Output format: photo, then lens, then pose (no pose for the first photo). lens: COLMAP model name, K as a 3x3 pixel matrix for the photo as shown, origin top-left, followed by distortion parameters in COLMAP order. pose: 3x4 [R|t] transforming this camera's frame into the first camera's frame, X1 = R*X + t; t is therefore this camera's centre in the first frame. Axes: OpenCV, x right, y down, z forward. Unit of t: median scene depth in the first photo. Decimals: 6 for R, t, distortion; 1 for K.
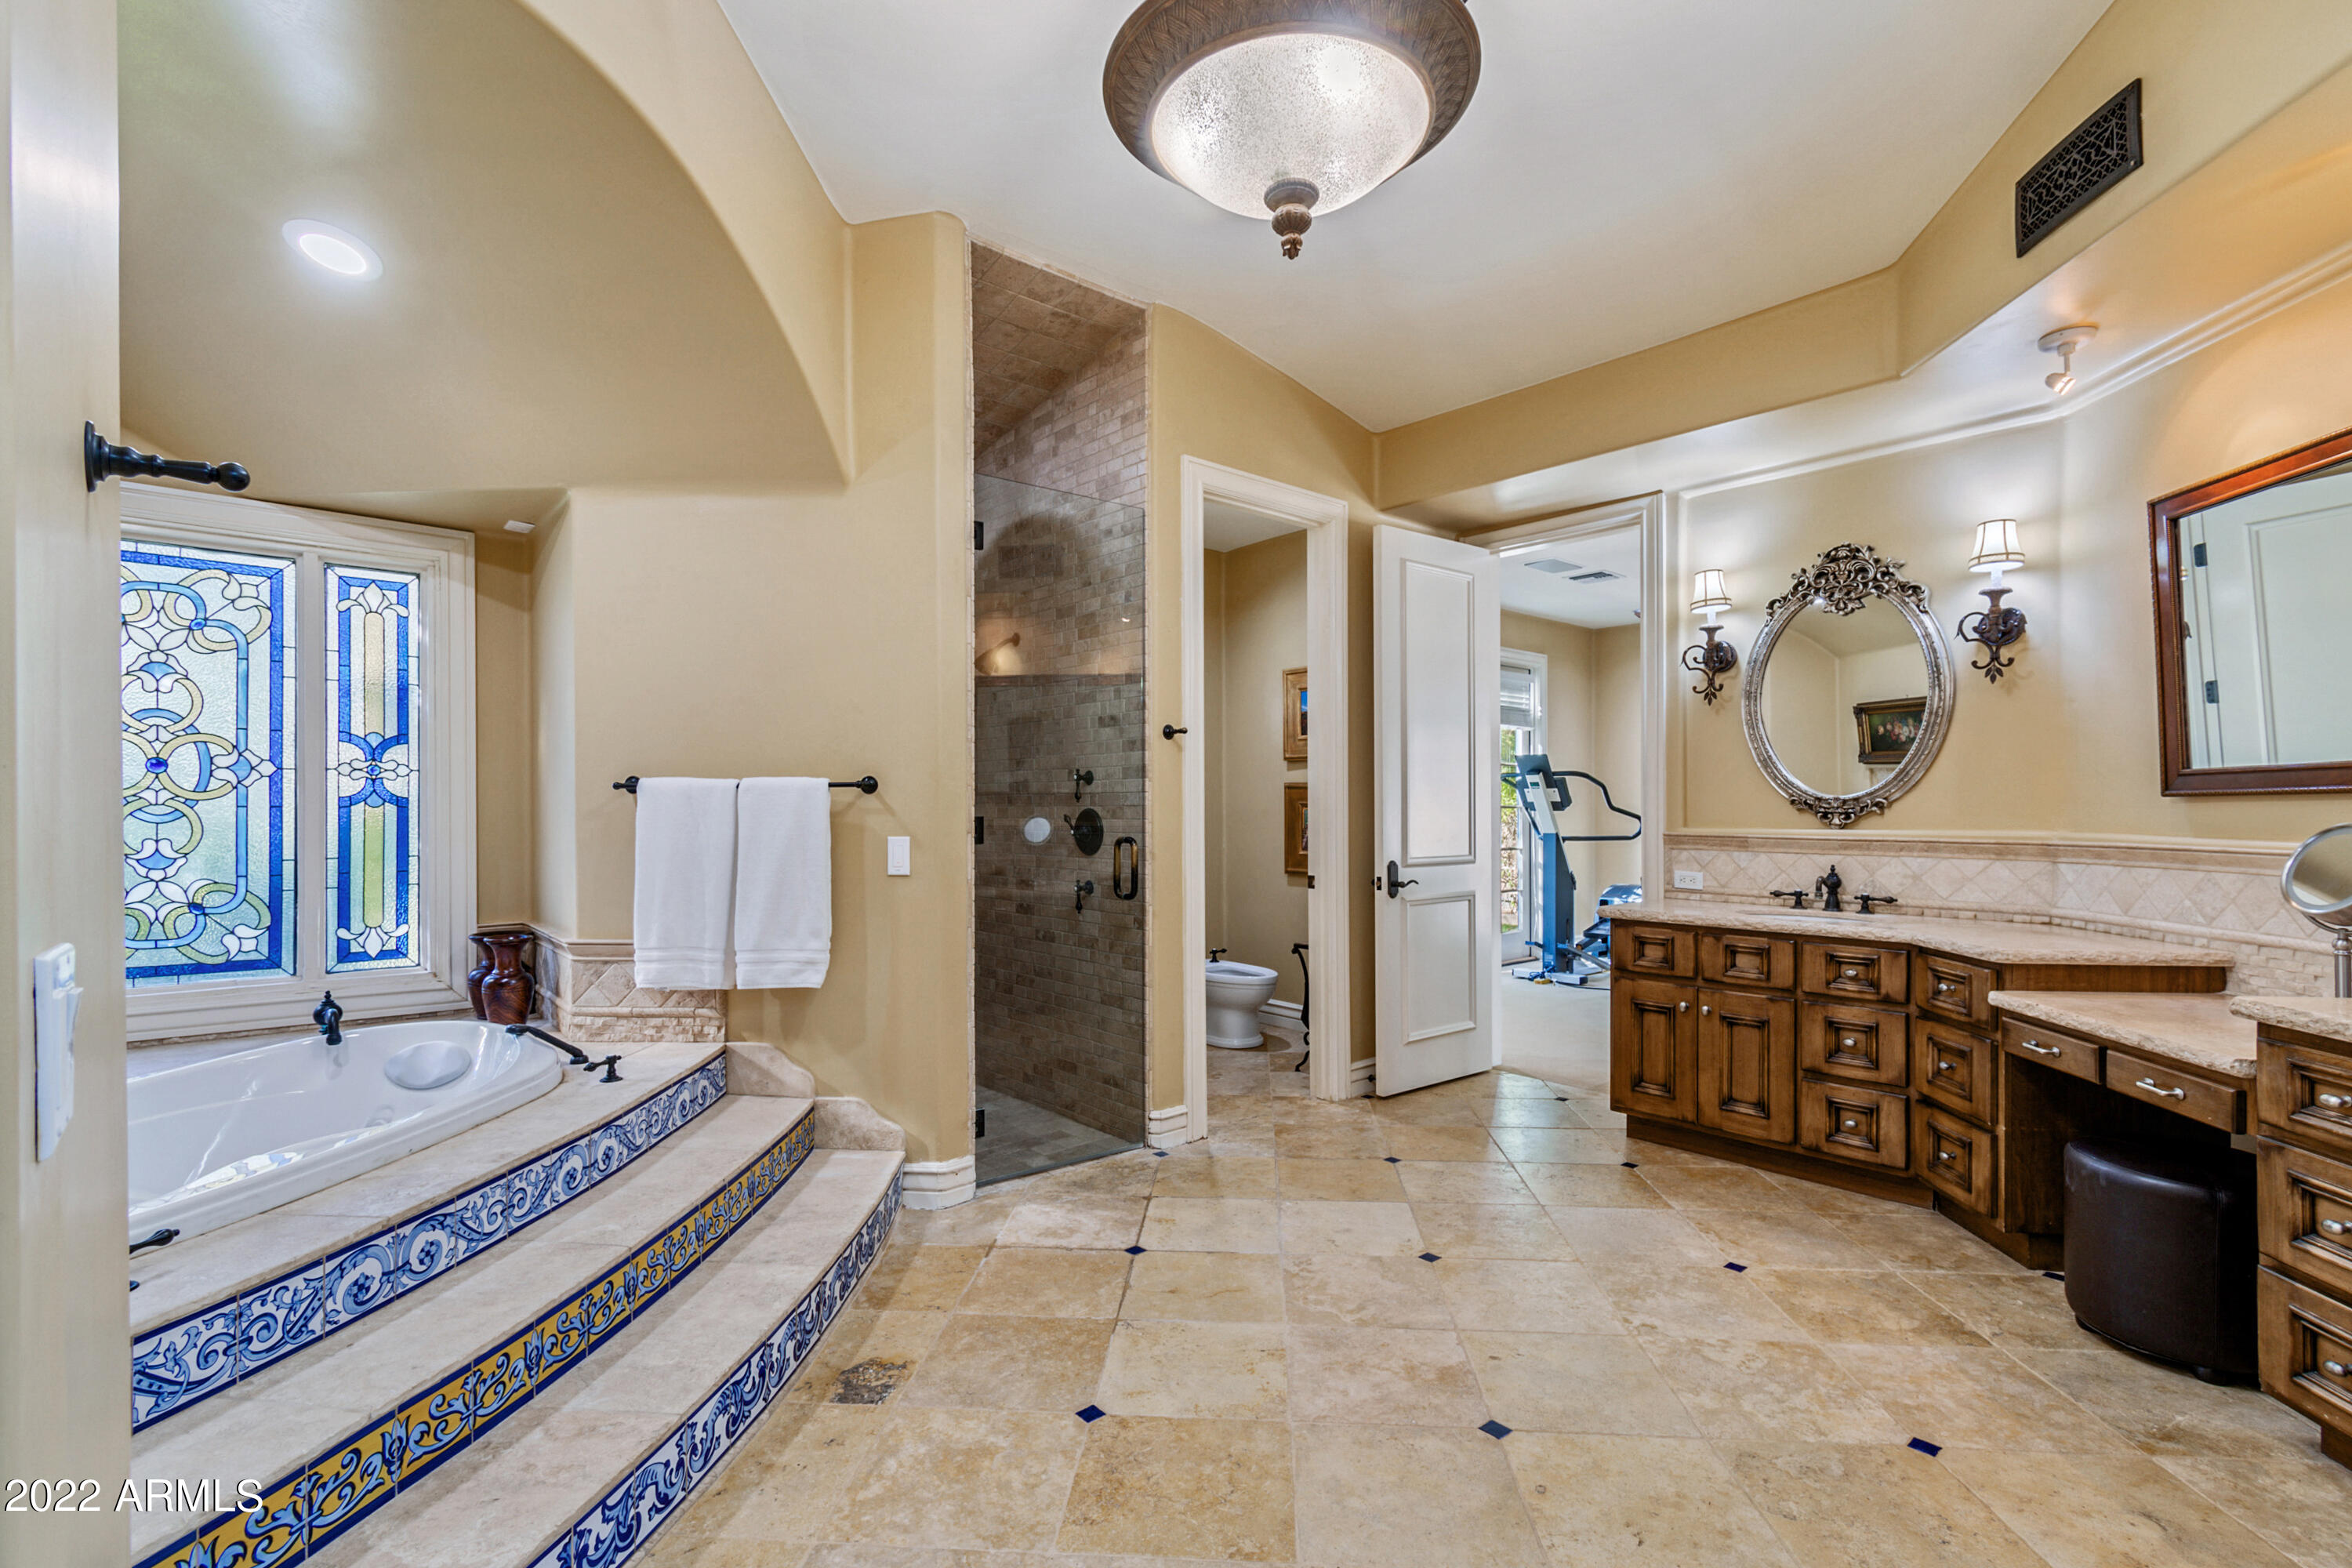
lens RADIAL K [[1098.8, 0, 1164.6], [0, 1098.8, 848.4], [0, 0, 1]] dist [-0.000102, -0.000278]
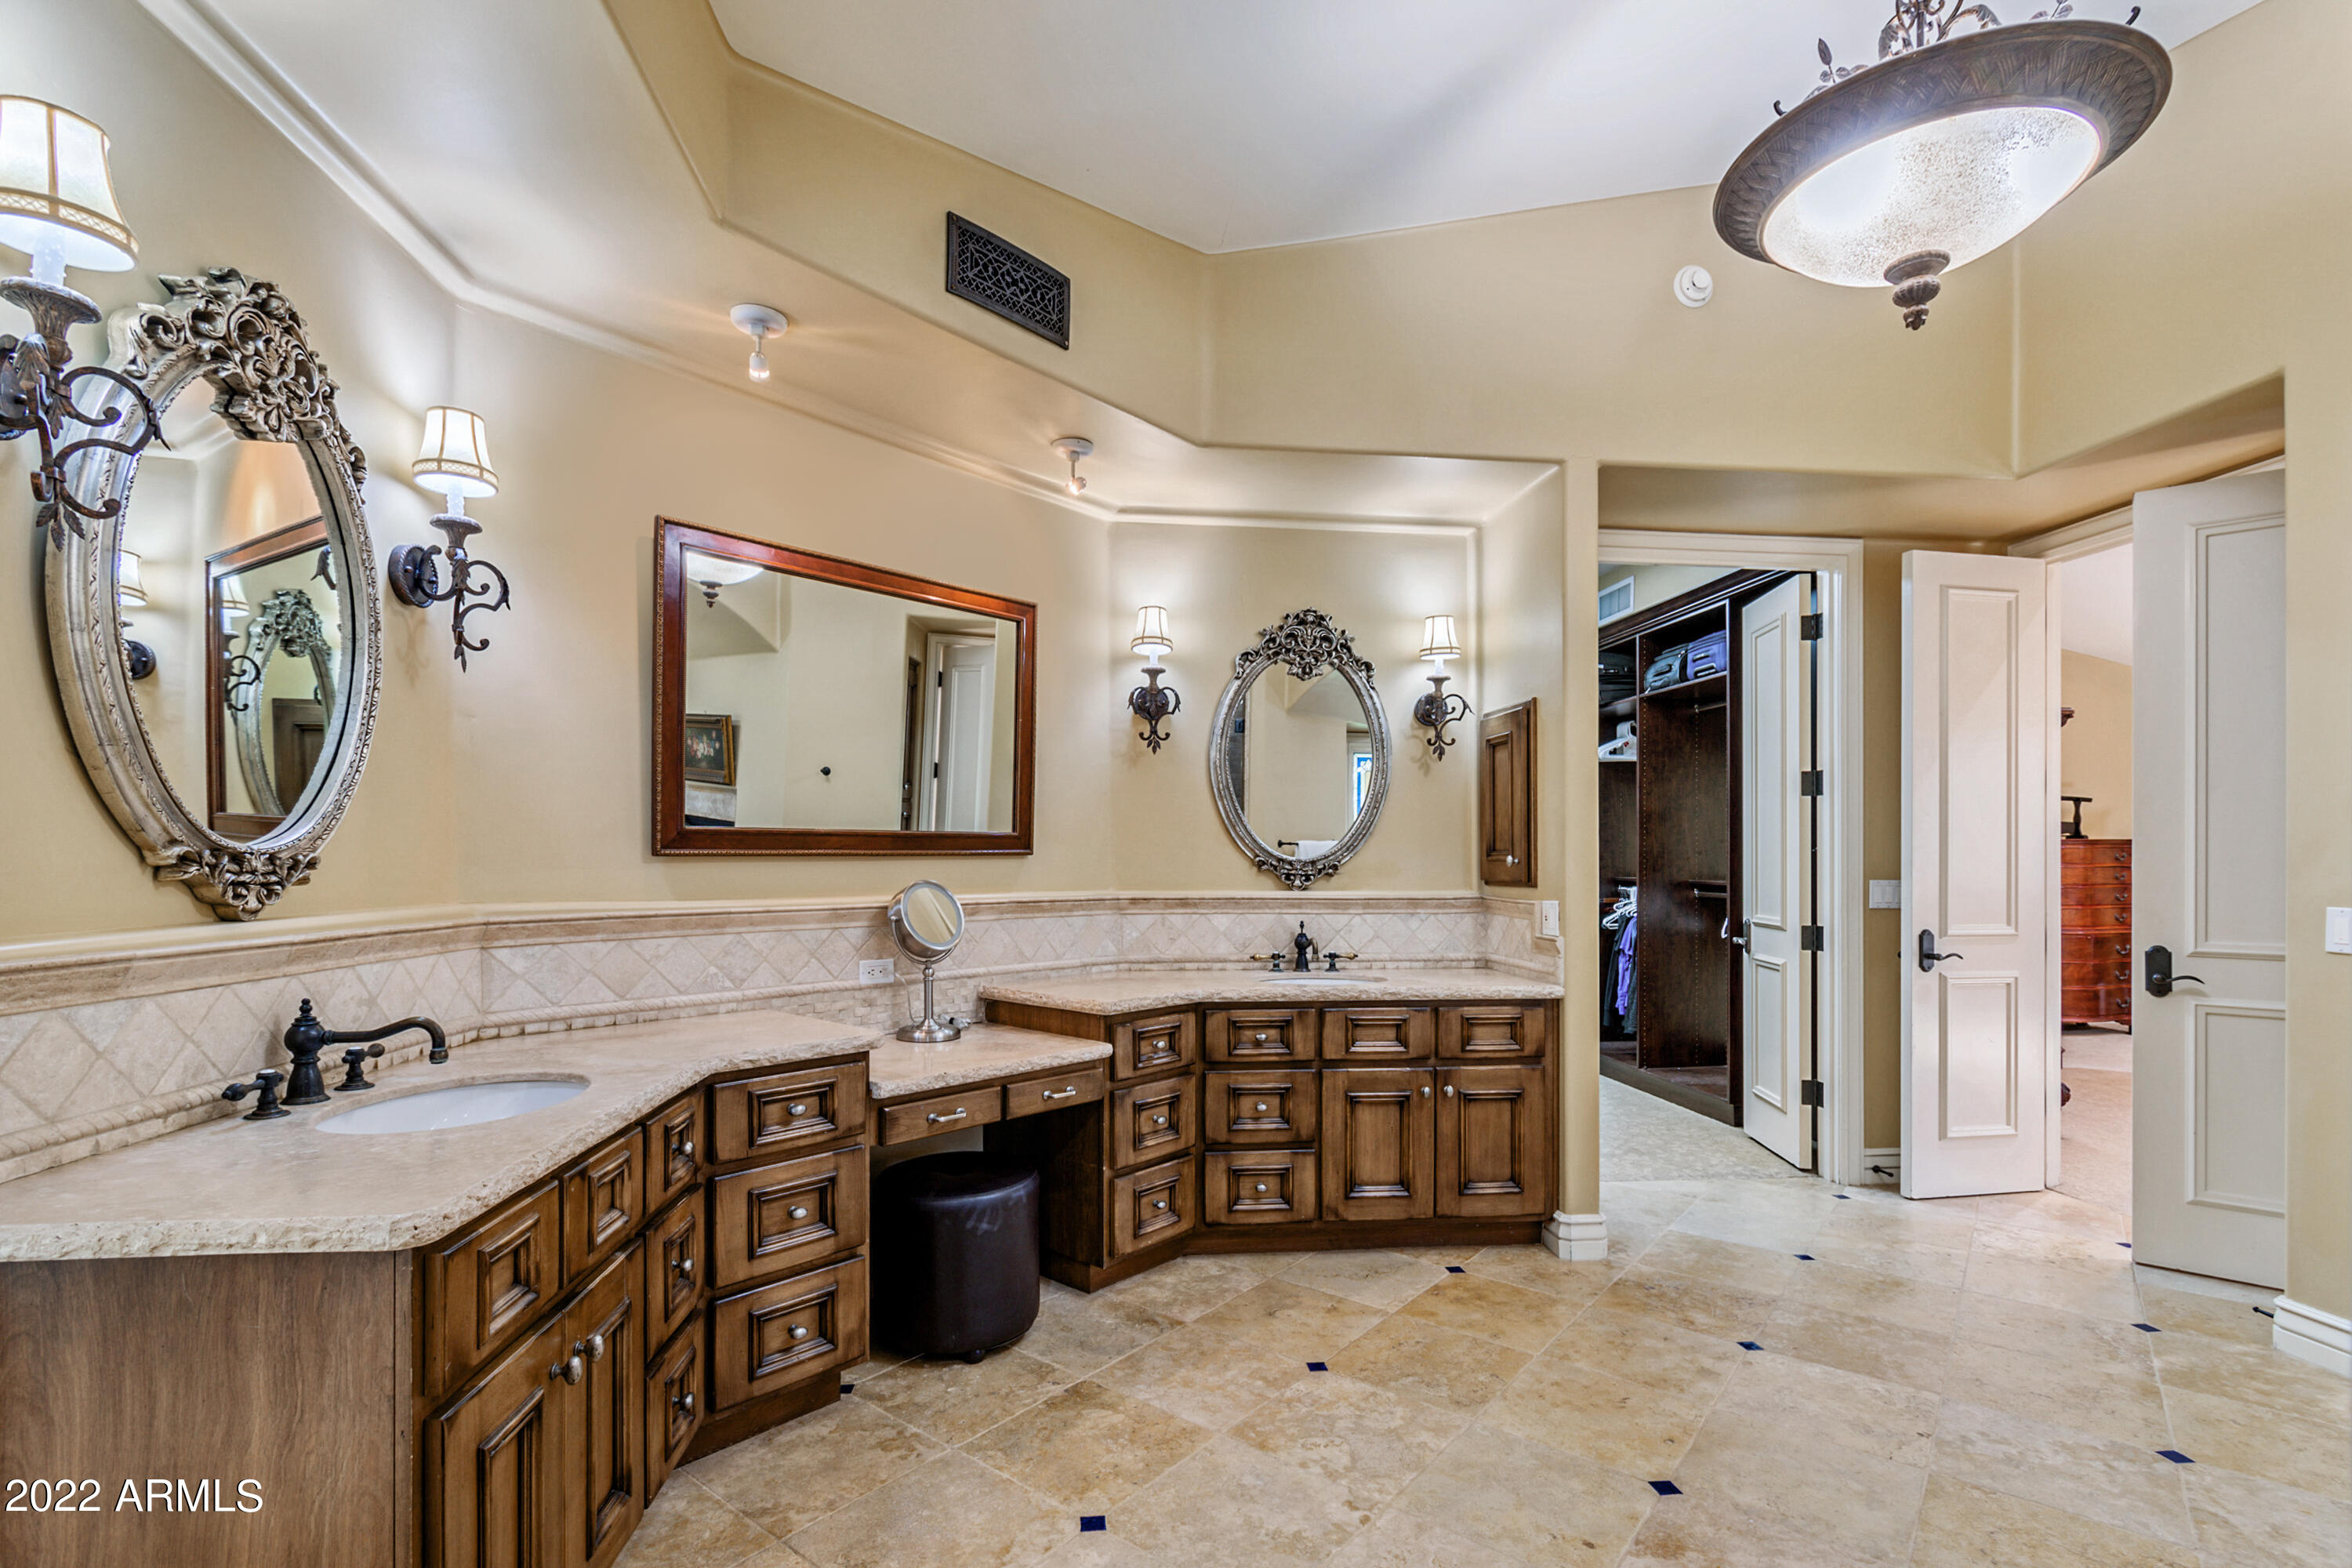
lens RADIAL K [[1098.8, 0, 1164.6], [0, 1098.8, 848.4], [0, 0, 1]] dist [-0.000102, -0.000278]
pose [[-0.822855, 0.003767, 0.568240, 0.083133], [0.019205, 0.999591, 0.021184, -0.071009], [-0.567928, 0.028344, -0.822590, 1.654092]]
